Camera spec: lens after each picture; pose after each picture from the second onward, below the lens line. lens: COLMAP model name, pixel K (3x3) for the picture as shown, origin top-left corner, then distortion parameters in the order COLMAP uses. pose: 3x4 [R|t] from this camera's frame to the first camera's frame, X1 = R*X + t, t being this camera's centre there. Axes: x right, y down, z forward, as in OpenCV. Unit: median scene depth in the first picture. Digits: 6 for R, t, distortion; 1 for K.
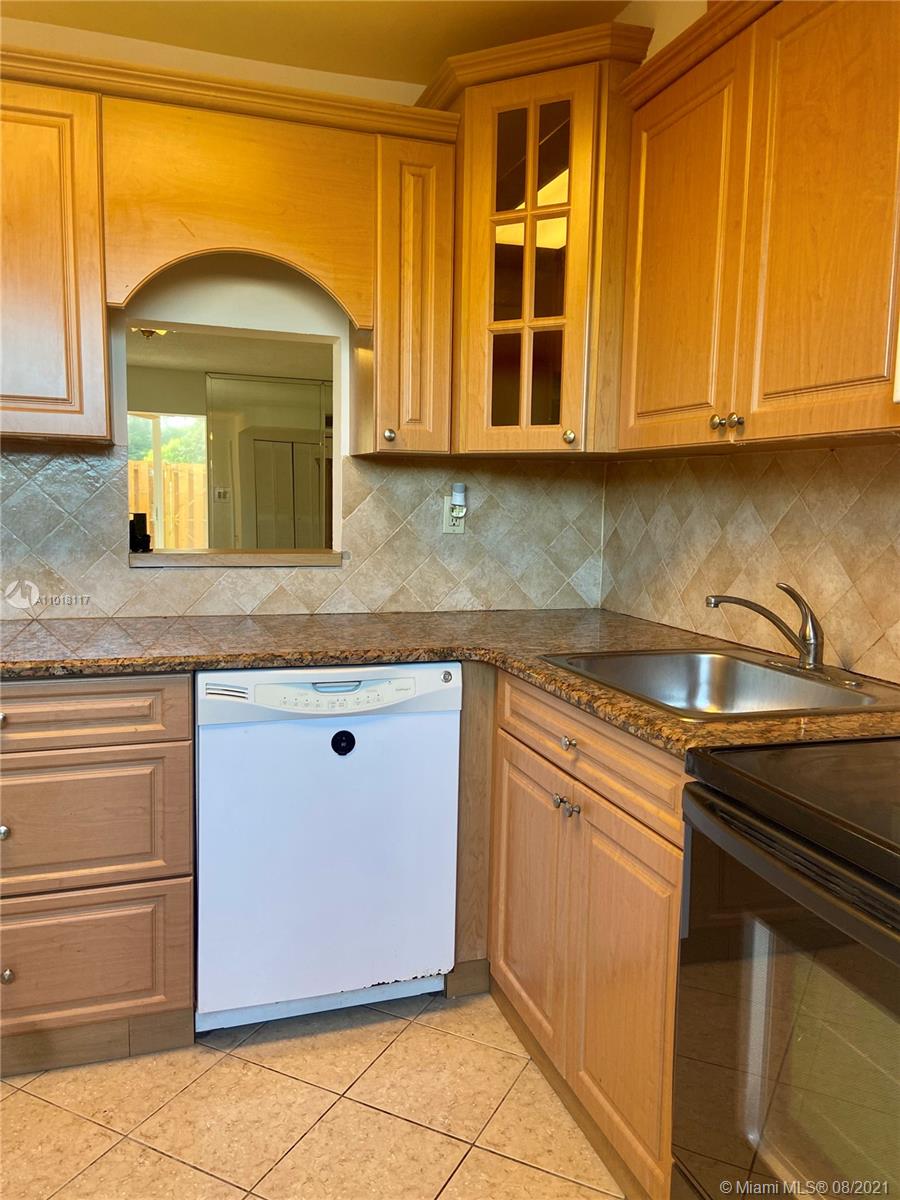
lens RADIAL K [[919.1, 0, 450.0], [0, 919.1, 600.0], [0, 0, 1]] dist [0.090754, -0.004894]
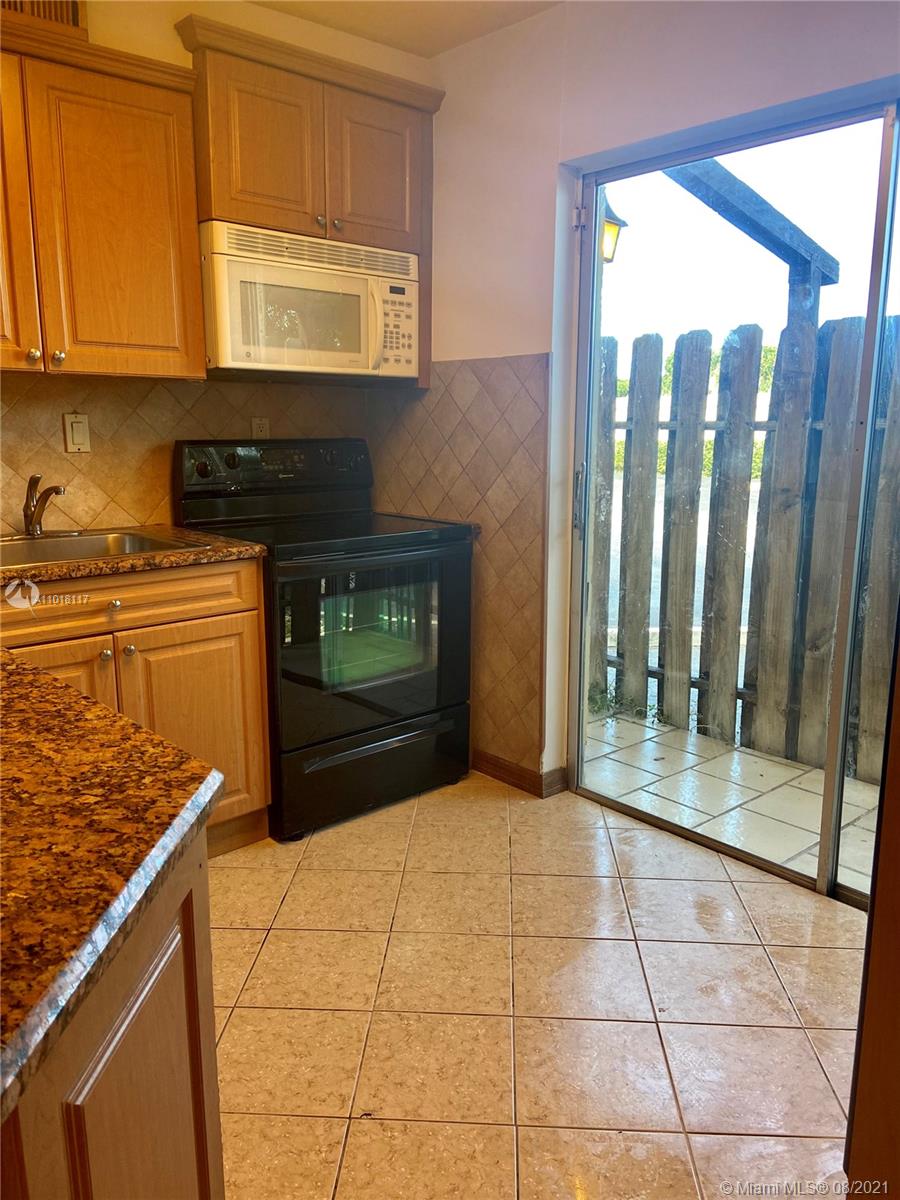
lens RADIAL K [[919.1, 0, 450.0], [0, 919.1, 600.0], [0, 0, 1]] dist [0.090754, -0.004894]
pose [[-0.406641, -0.202034, 0.890969, -1.306681], [0.093750, 0.960865, 0.260671, -0.161060], [-0.908765, 0.189528, -0.371787, 1.106595]]
